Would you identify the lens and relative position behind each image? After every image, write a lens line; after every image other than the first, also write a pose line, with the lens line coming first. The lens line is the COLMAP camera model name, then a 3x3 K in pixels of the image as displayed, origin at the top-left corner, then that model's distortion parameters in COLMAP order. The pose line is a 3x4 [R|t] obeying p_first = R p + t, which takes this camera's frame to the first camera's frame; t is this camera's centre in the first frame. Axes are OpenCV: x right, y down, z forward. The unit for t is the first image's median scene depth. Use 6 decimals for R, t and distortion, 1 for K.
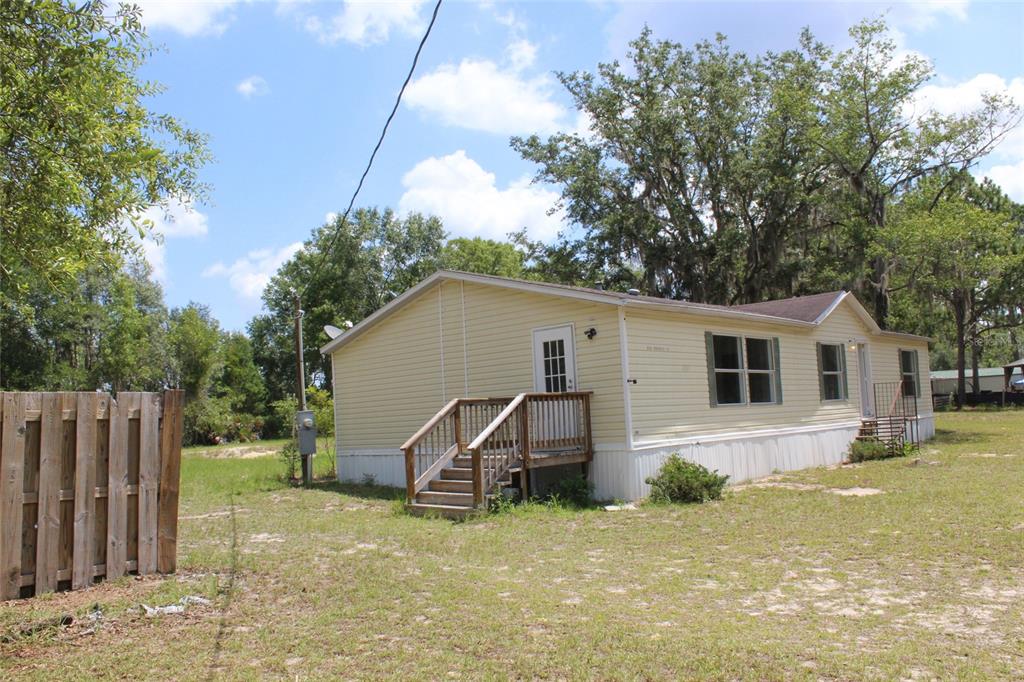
lens RADIAL K [[852.8, 0, 516.2], [0, 852.8, 341.1], [0, 0, 1]] dist [-0.150339, 0.128037]
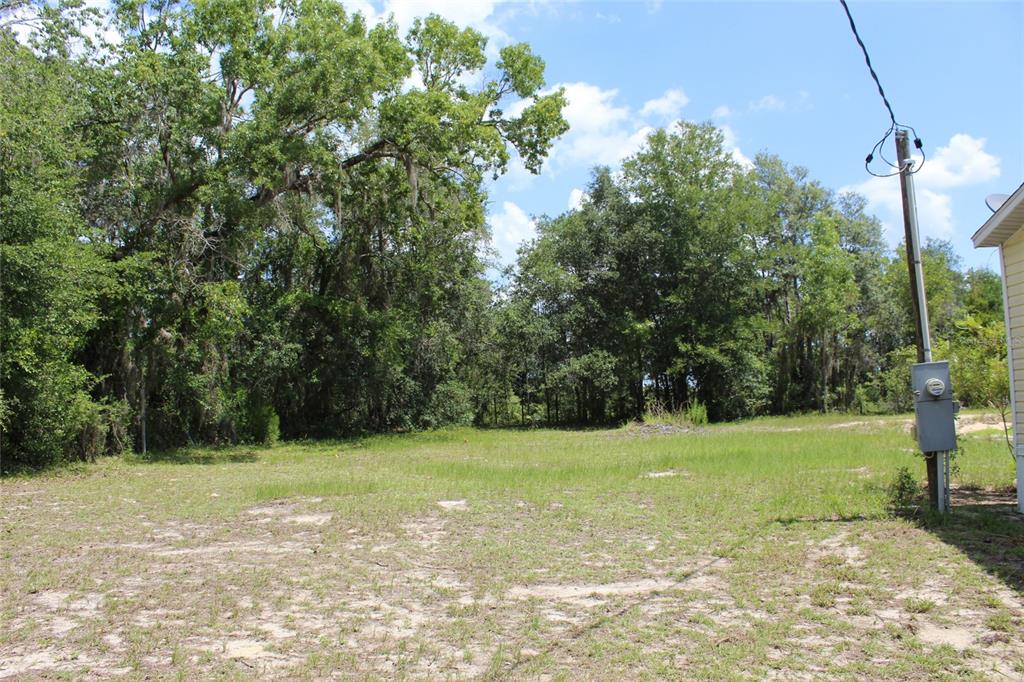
lens RADIAL K [[852.8, 0, 512.7], [0, 852.8, 342.1], [0, 0, 1]] dist [-0.150339, 0.128037]
pose [[0.620826, -0.021647, -0.783650, -0.005365], [0.062186, 0.997829, 0.021701, 0.048796], [0.781478, -0.062204, 0.620824, 0.559491]]
